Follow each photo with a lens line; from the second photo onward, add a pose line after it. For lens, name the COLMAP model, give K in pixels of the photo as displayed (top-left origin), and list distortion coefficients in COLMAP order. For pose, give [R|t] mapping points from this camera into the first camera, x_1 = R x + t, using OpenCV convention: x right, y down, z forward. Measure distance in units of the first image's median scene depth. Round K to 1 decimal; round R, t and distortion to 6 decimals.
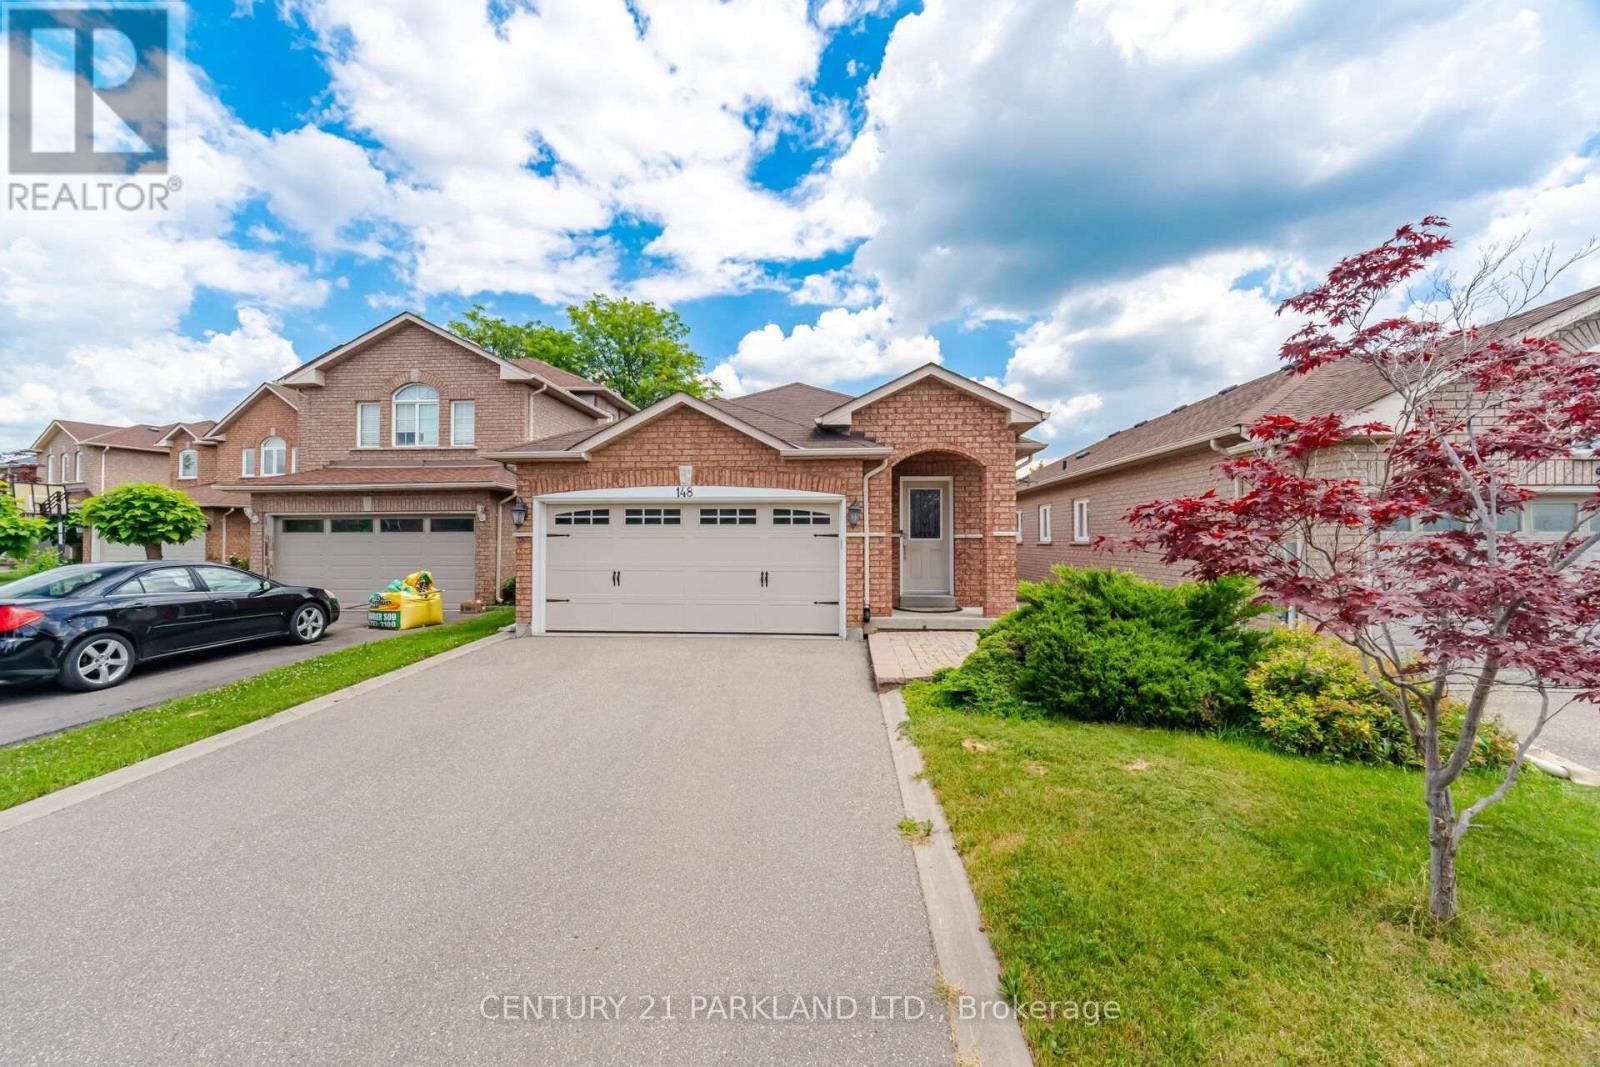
lens RADIAL K [[653.0, 0, 791.9], [0, 653.0, 535.1], [0, 0, 1]] dist [-0.001753, 0.000547]
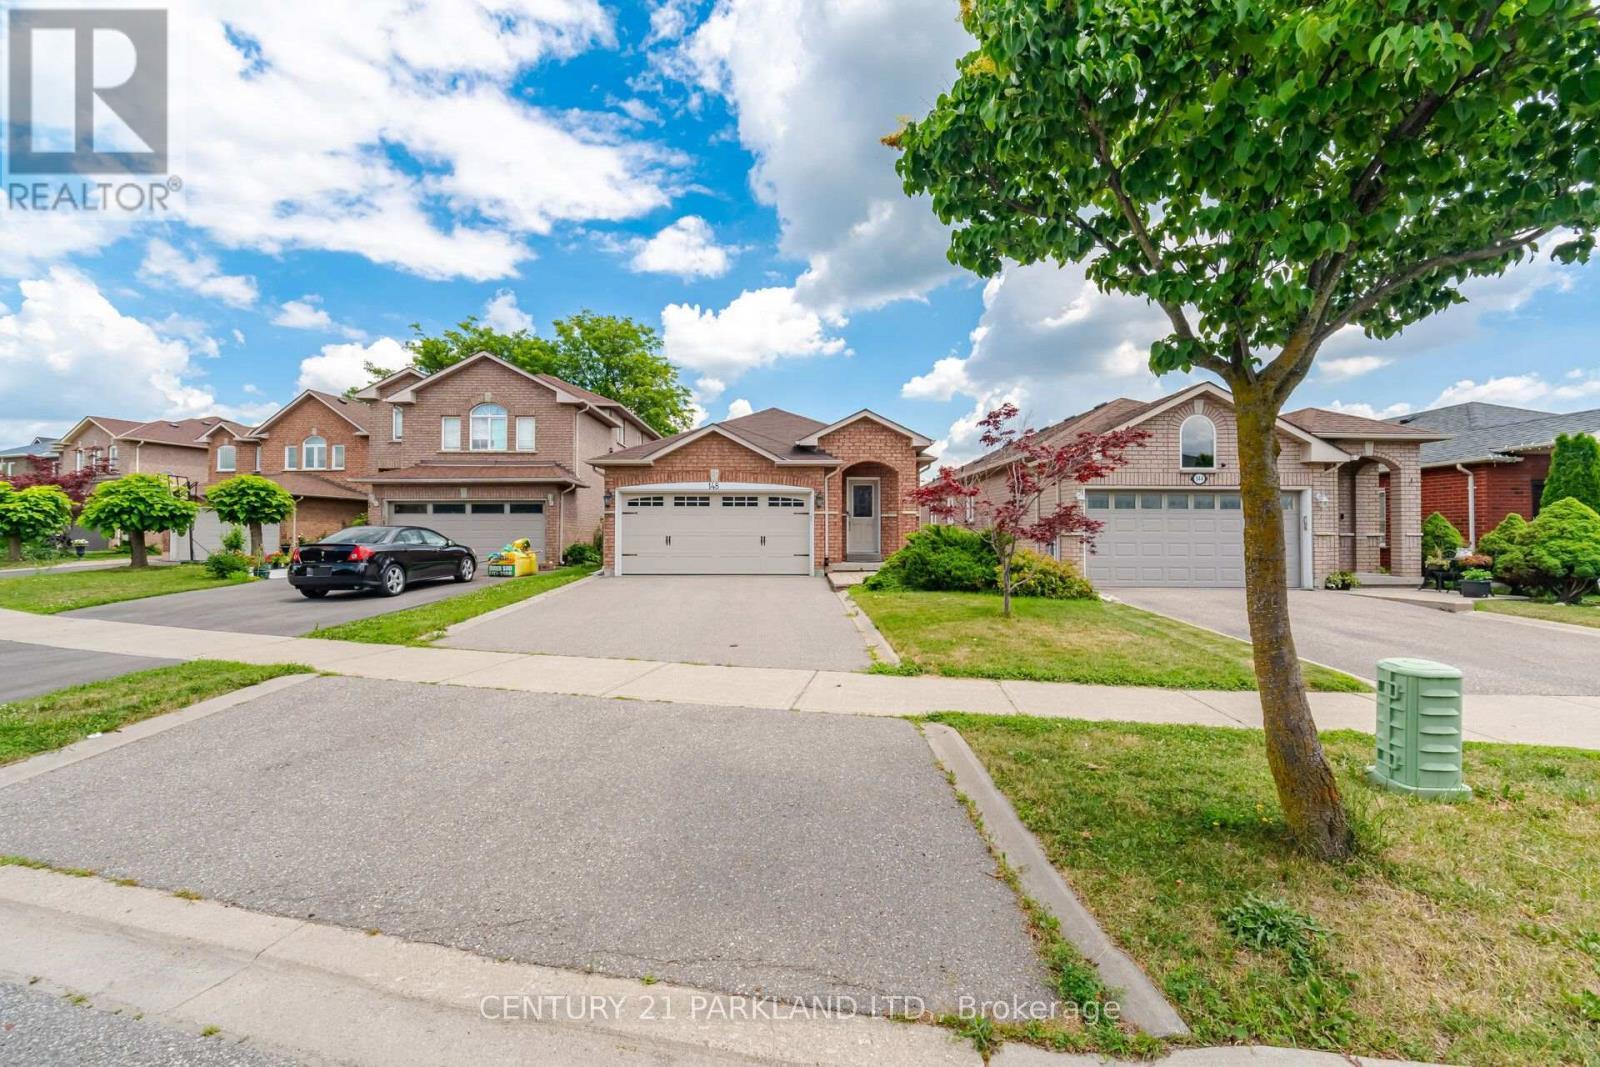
lens RADIAL K [[653.0, 0, 791.9], [0, 653.0, 535.1], [0, 0, 1]] dist [-0.001753, 0.000547]
pose [[0.996780, 0.001677, 0.080164, -0.097779], [-0.002256, 0.999972, 0.007131, 0.041380], [-0.080150, -0.007289, 0.996756, -0.590720]]
